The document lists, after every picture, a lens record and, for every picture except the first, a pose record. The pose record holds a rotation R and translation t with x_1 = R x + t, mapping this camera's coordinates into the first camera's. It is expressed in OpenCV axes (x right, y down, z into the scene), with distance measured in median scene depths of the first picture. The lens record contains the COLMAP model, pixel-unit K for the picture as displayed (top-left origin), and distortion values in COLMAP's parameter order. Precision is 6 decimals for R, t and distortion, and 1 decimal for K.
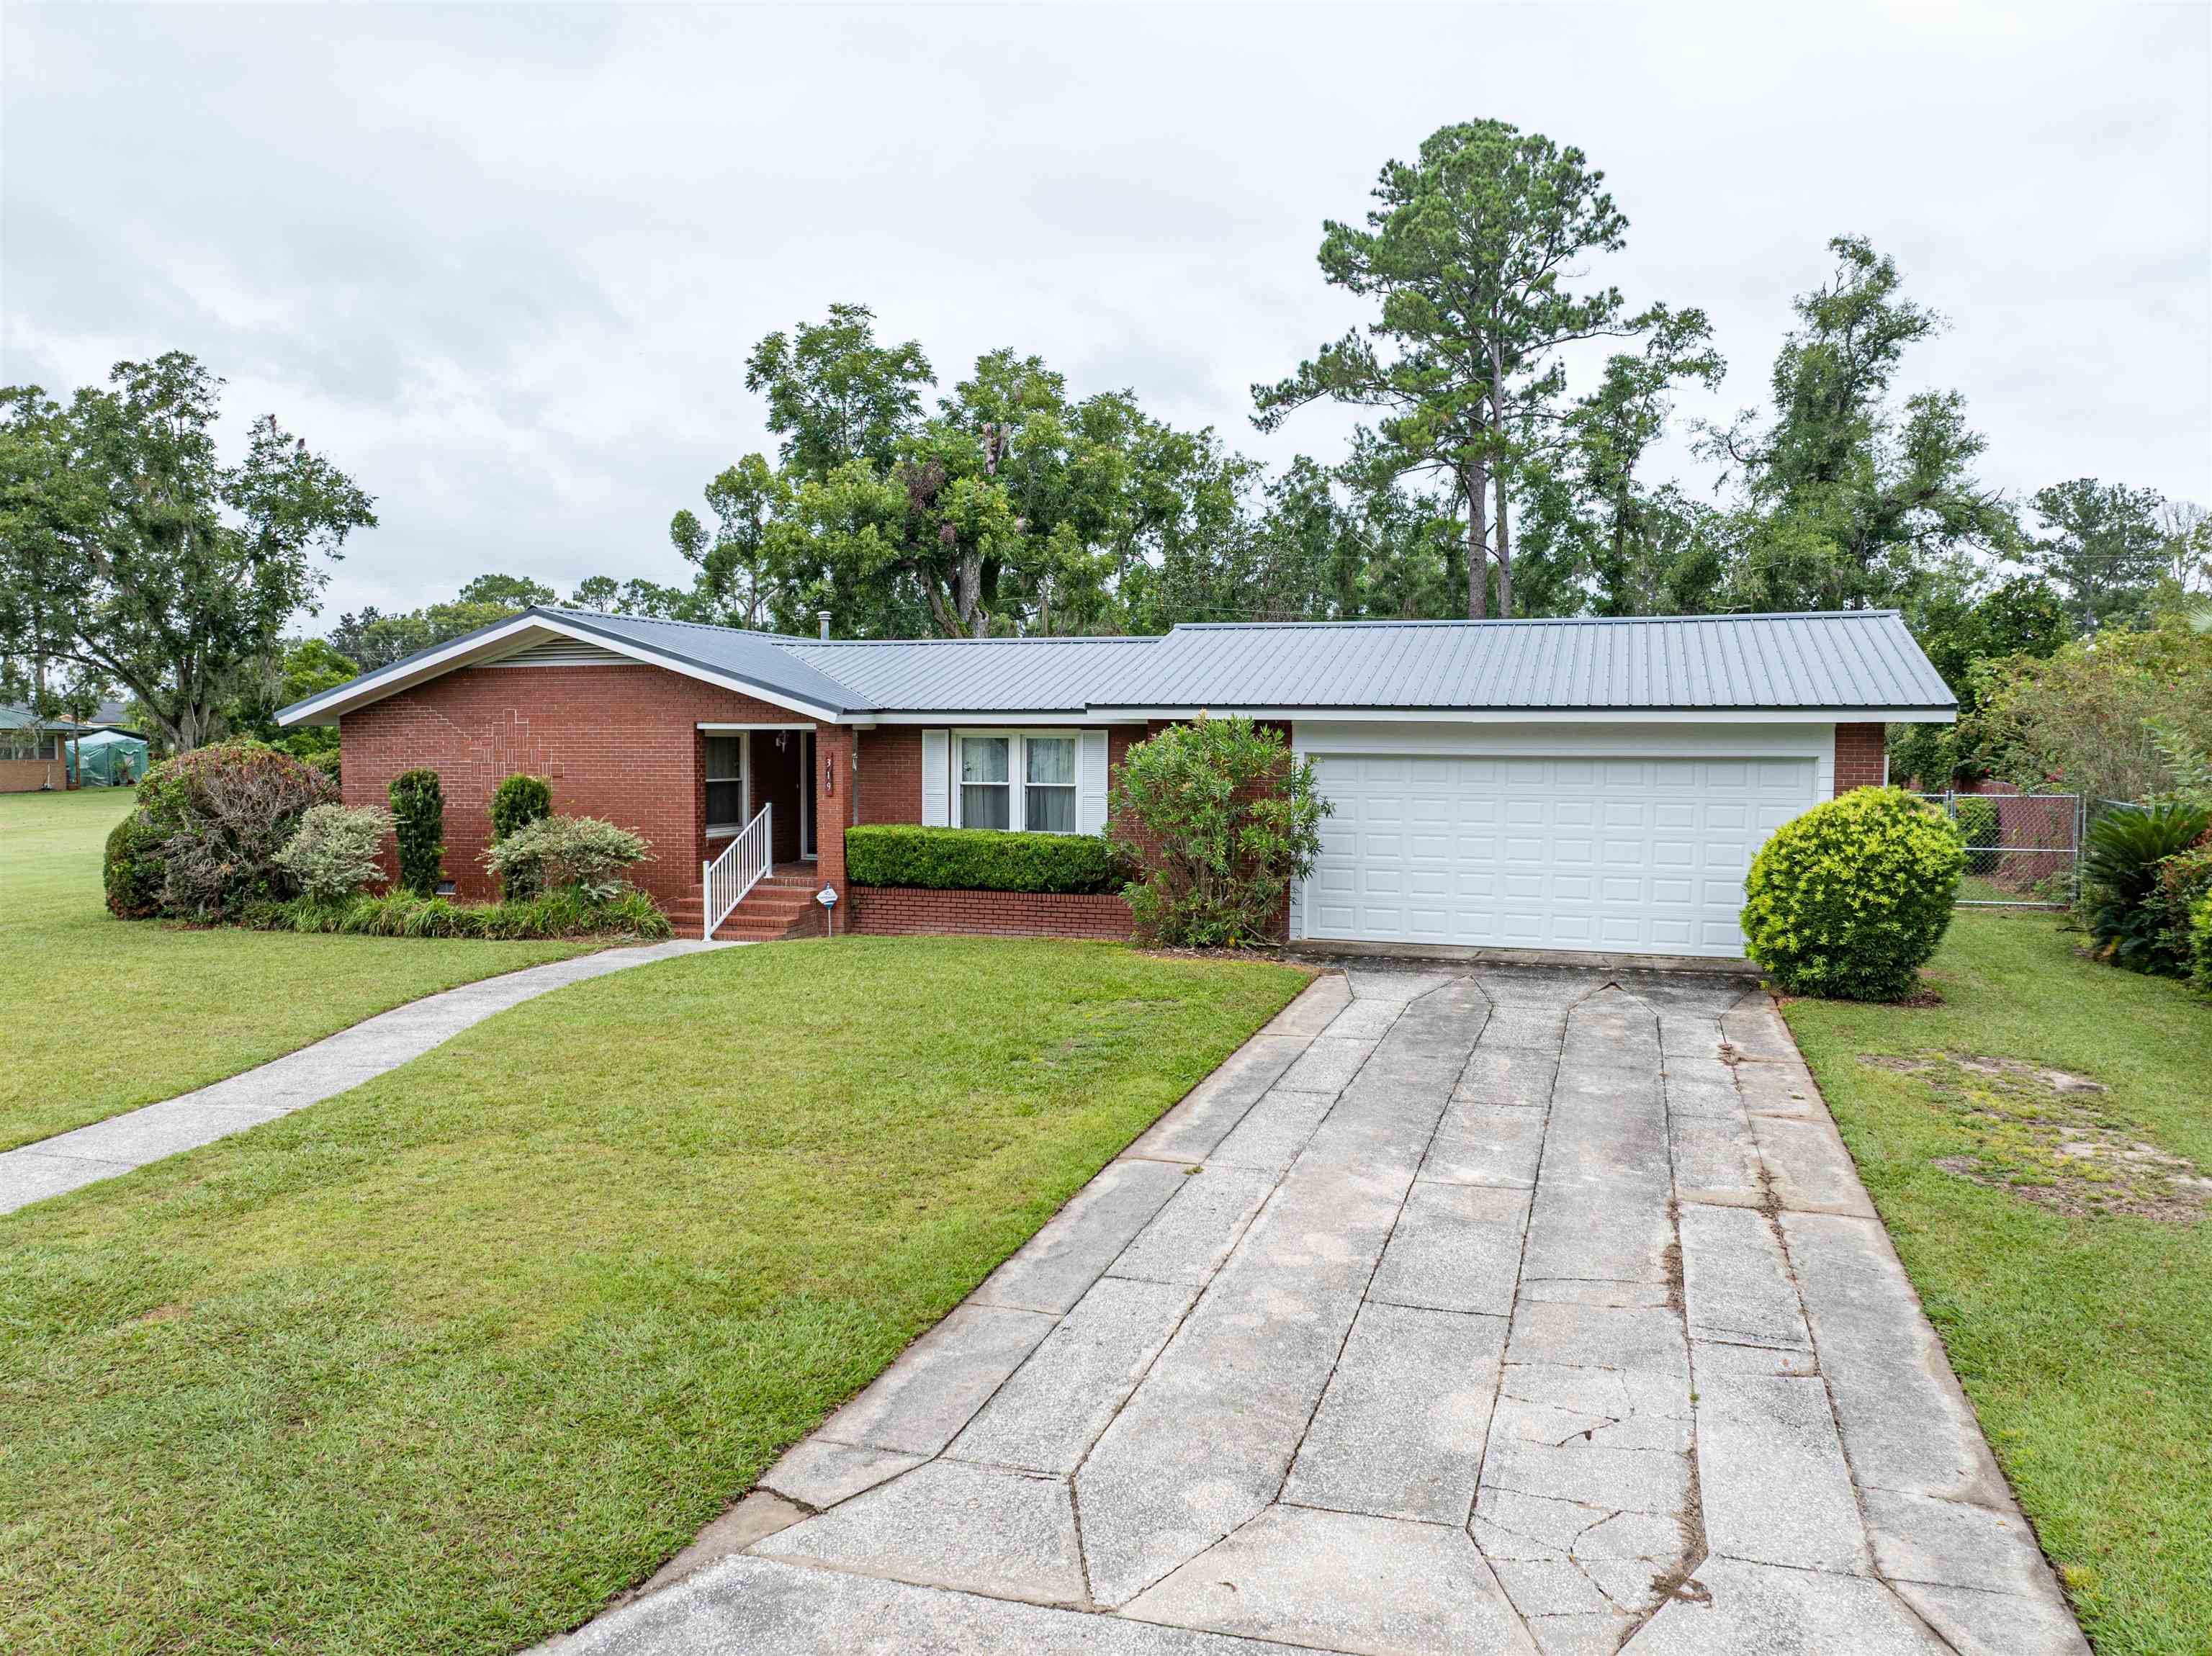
lens RADIAL K [[1566.5, 0, 1108.4], [0, 1566.5, 814.3], [0, 0, 1]] dist [-0.051807, 0.021427]
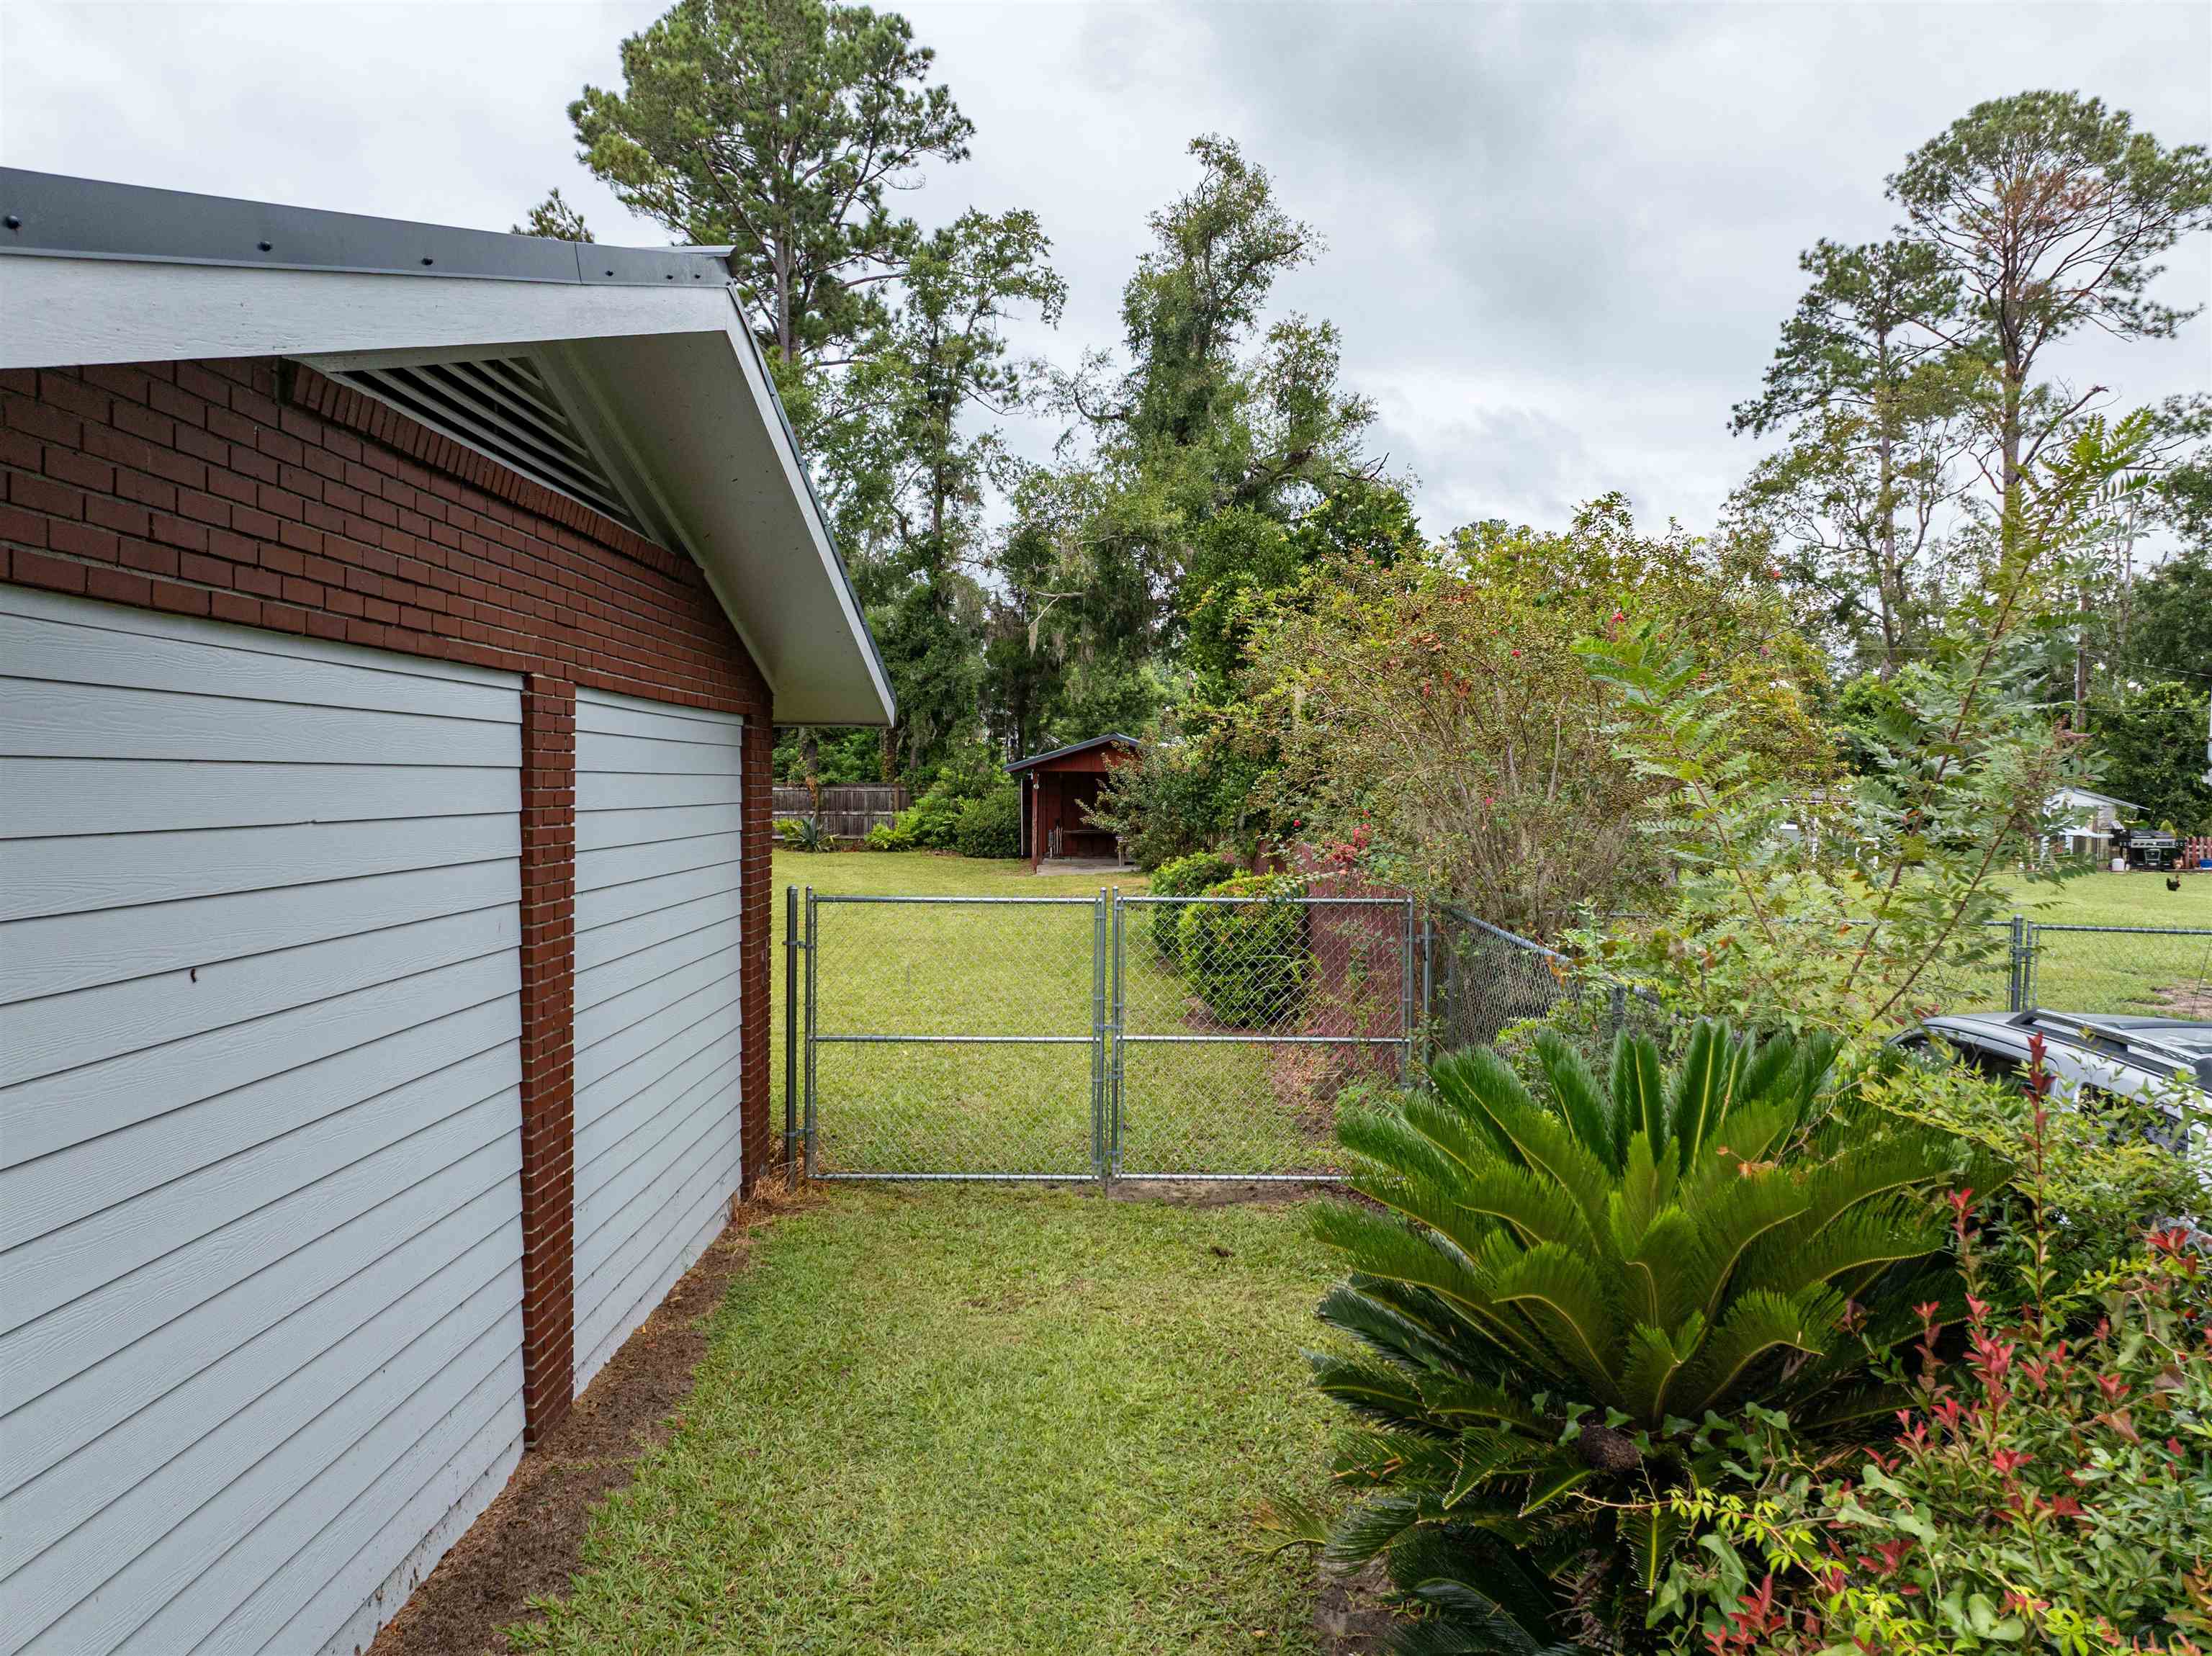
lens RADIAL K [[1566.5, 0, 1103.6], [0, 1566.5, 814.2], [0, 0, 1]] dist [-0.051807, 0.021427]
pose [[0.950531, -0.003944, 0.310606, 0.453425], [0.010934, 0.999725, -0.020766, -0.030773], [-0.310438, 0.023134, 0.950312, 0.681653]]
